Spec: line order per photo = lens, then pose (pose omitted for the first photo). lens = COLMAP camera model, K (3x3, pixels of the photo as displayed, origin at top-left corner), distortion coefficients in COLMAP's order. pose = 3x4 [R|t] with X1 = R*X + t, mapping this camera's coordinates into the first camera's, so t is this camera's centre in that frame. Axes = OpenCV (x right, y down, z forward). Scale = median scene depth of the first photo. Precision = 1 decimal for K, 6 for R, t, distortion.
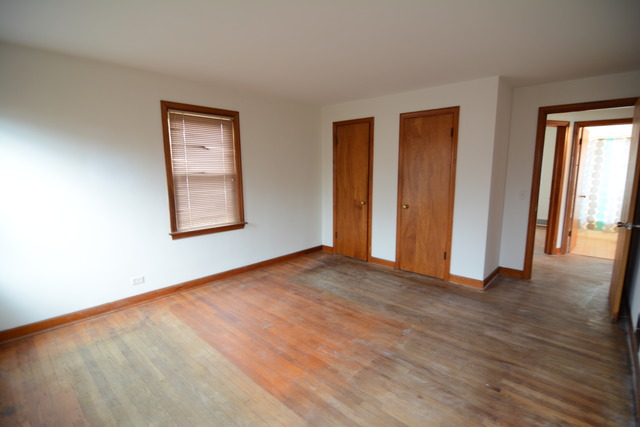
lens RADIAL K [[309.1, 0, 318.8], [0, 309.1, 215.4], [0, 0, 1]] dist [-0.023202, -0.001879]
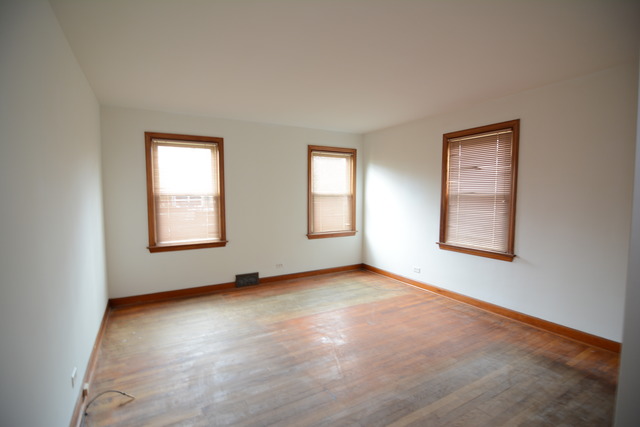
lens RADIAL K [[309.1, 0, 318.8], [0, 309.1, 215.4], [0, 0, 1]] dist [-0.023202, -0.001879]
pose [[-0.307257, 0.068353, -0.949169, 0.777205], [-0.138031, 0.983668, 0.115519, -0.117837], [0.941563, 0.166508, -0.292804, 0.874503]]
